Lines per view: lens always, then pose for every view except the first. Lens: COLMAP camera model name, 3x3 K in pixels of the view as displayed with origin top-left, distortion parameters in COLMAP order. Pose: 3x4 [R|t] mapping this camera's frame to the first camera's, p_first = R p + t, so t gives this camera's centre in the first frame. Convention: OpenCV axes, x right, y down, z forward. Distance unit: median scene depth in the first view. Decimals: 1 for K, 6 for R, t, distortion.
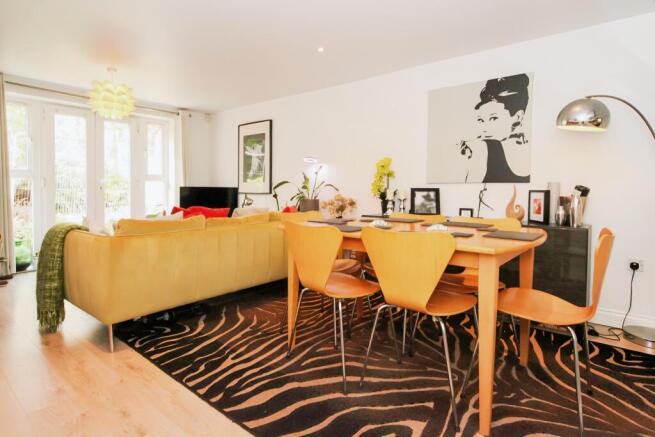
lens RADIAL K [[357.6, 0, 327.6], [0, 357.6, 197.0], [0, 0, 1]] dist [0.000804, 0.000410]
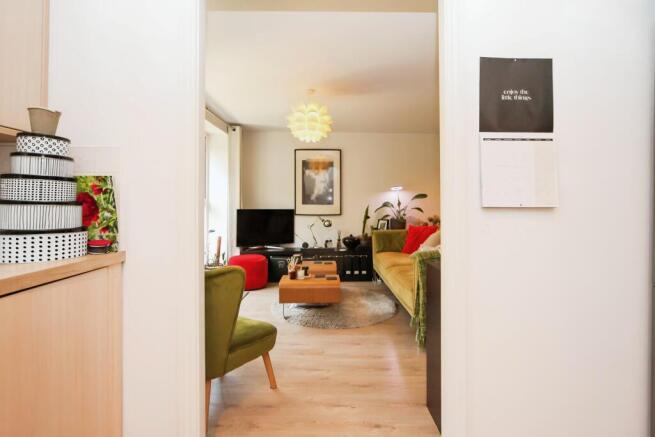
lens RADIAL K [[308.8, 0, 330.4], [0, 308.8, 201.9], [0, 0, 1]] dist [0.000417, -0.000016]
pose [[0.785862, 0.003141, 0.618393, -0.774001], [0.012129, 0.999716, -0.020492, -0.030591], [-0.618282, 0.023605, 0.785601, 0.253107]]
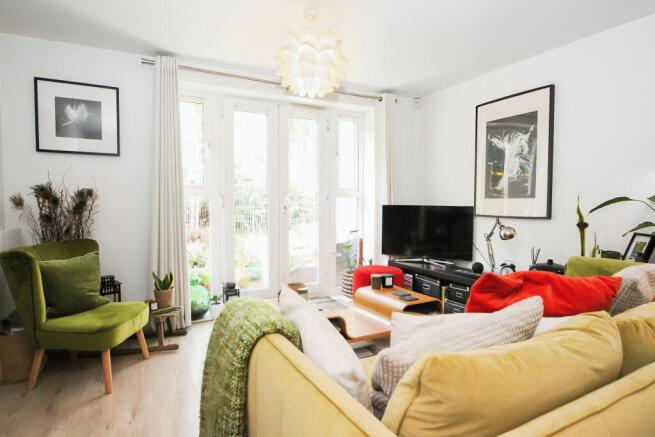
lens RADIAL K [[368.6, 0, 327.5], [0, 368.6, 218.5], [0, 0, 1]] dist [-0.003791, -0.000430]
pose [[0.917625, 0.014121, -0.397196, -0.246103], [-0.003995, 0.999646, 0.026308, -0.022945], [0.397427, -0.022554, 0.917357, 0.329700]]
